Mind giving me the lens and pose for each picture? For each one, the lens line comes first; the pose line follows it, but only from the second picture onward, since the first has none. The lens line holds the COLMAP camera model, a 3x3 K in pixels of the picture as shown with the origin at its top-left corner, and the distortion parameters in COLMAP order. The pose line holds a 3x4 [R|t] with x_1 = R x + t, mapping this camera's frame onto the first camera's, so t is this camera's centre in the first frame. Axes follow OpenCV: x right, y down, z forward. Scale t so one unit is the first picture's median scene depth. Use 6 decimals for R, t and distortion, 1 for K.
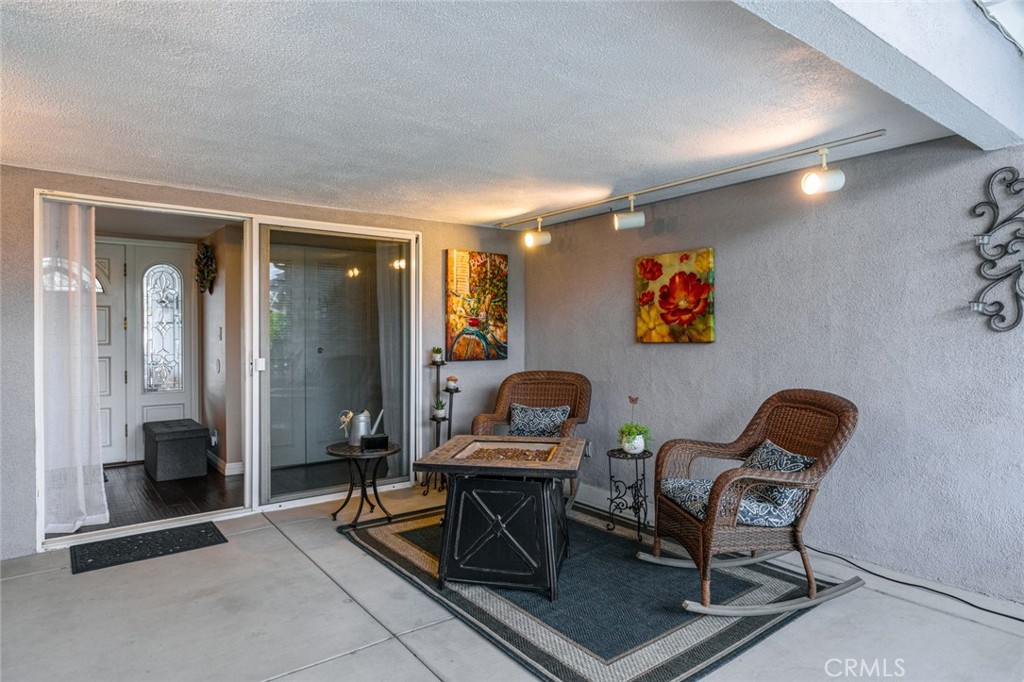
lens RADIAL K [[597.8, 0, 507.8], [0, 597.8, 334.6], [0, 0, 1]] dist [-0.006898, -0.001780]
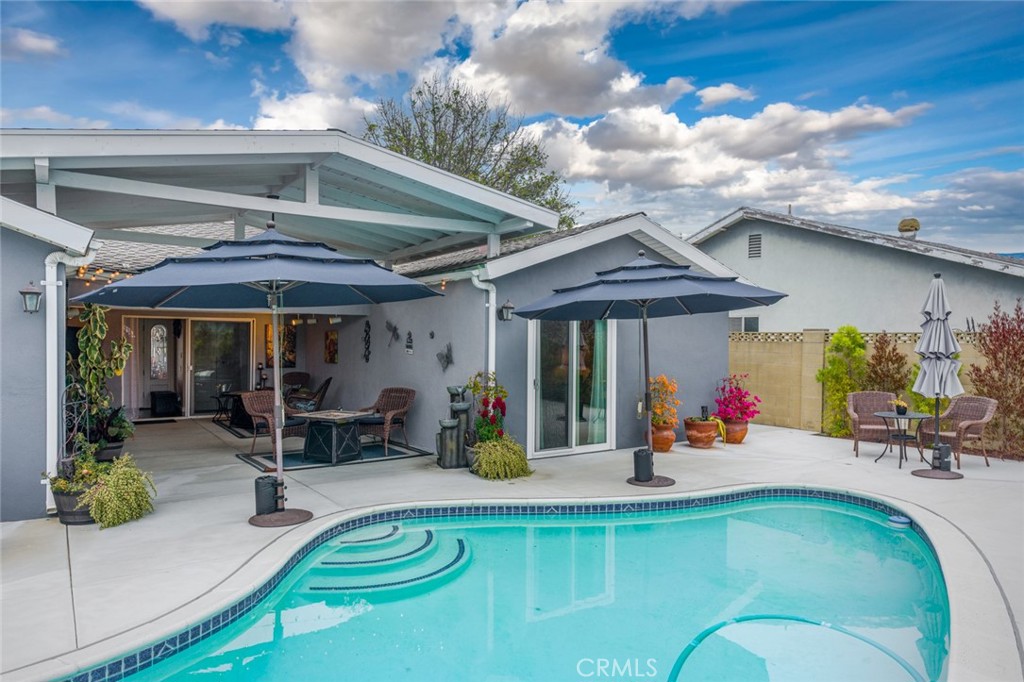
lens RADIAL K [[668.7, 0, 504.0], [0, 668.7, 341.9], [0, 0, 1]] dist [-0.002219, 0.001091]
pose [[0.998543, 0.013065, -0.052357, 1.053070], [-0.012893, 0.999910, 0.003626, -0.089367], [0.052400, -0.002946, 0.998622, -1.791763]]
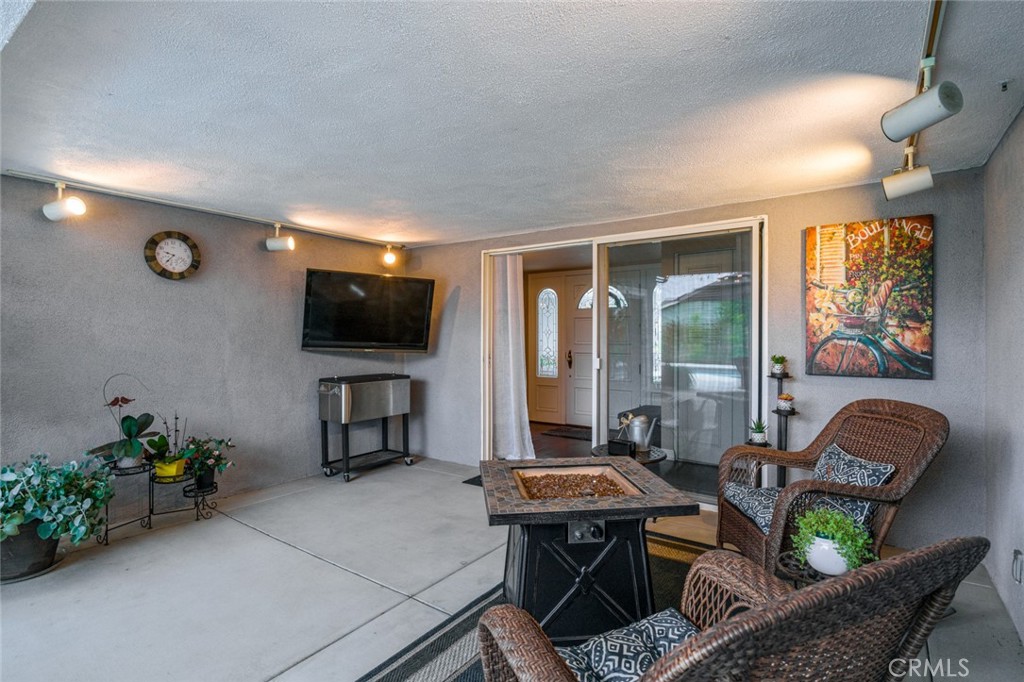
lens RADIAL K [[509.8, 0, 513.3], [0, 509.8, 336.3], [0, 0, 1]] dist [-0.001206, 0.000087]
pose [[0.291650, 0.003406, -0.956519, 0.406564], [-0.002604, 0.999993, 0.002767, -0.004818], [0.956521, 0.001684, 0.291657, 0.442145]]
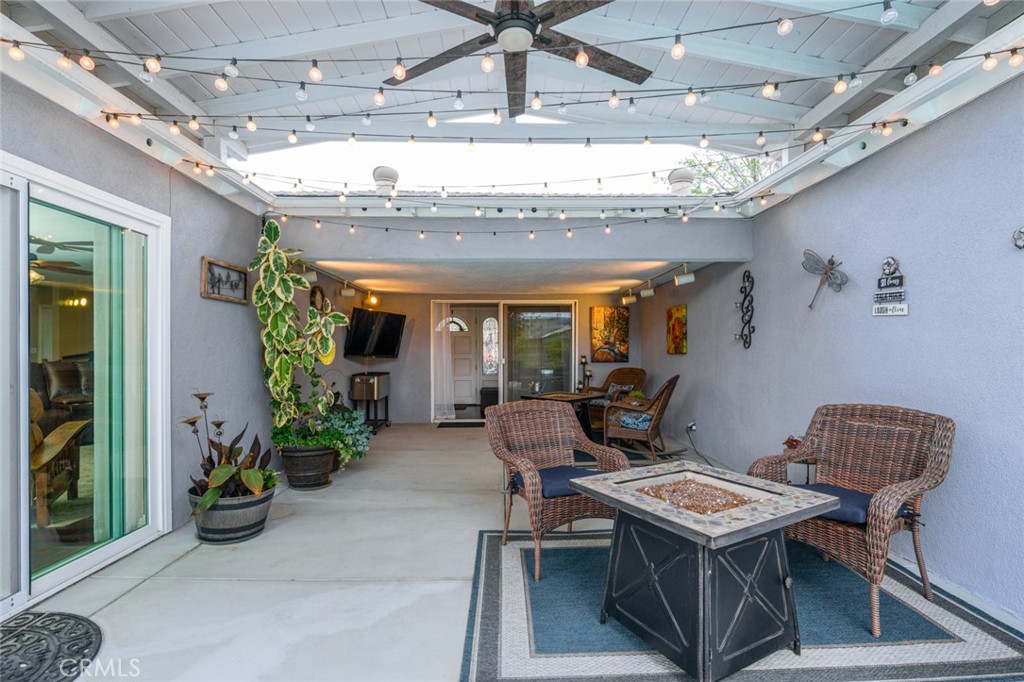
lens RADIAL K [[474.3, 0, 509.8], [0, 474.3, 348.7], [0, 0, 1]] dist [-0.005928, 0.000752]
pose [[0.804822, 0.000659, -0.593515, 0.617757], [-0.000266, 1.000000, 0.000749, -0.002455], [0.593516, -0.000445, 0.804822, -0.447203]]
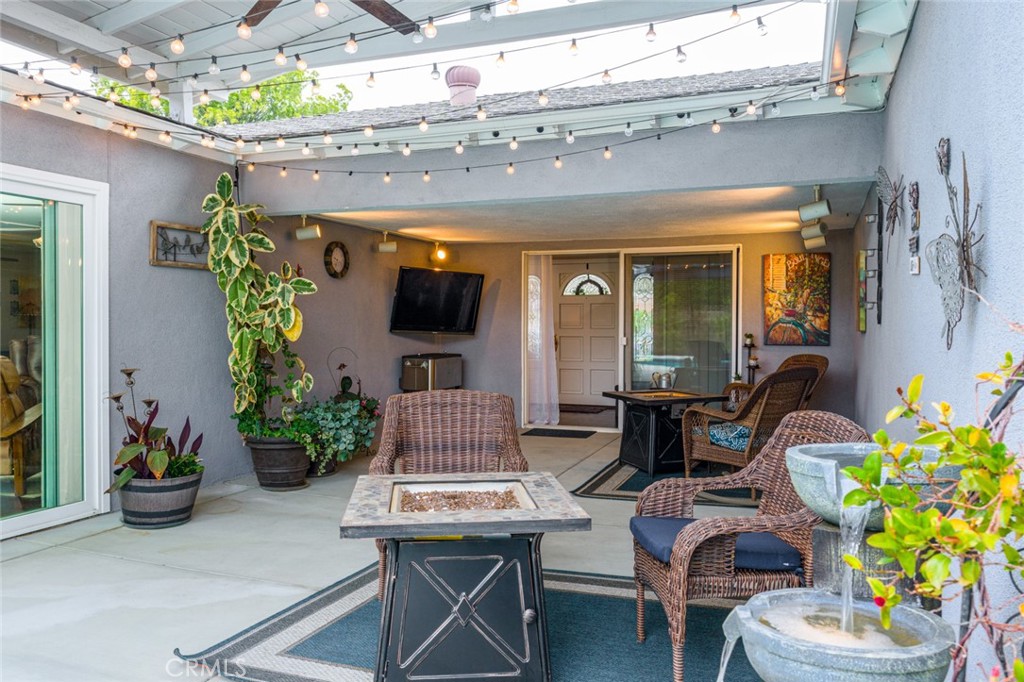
lens RADIAL K [[774.6, 0, 510.9], [0, 774.6, 331.4], [0, 0, 1]] dist [0.006436, -0.009894]
pose [[0.517341, 0.015978, -0.855630, 0.989333], [-0.003935, 0.999860, 0.016292, -0.007388], [0.855770, -0.005062, 0.517331, -0.281618]]
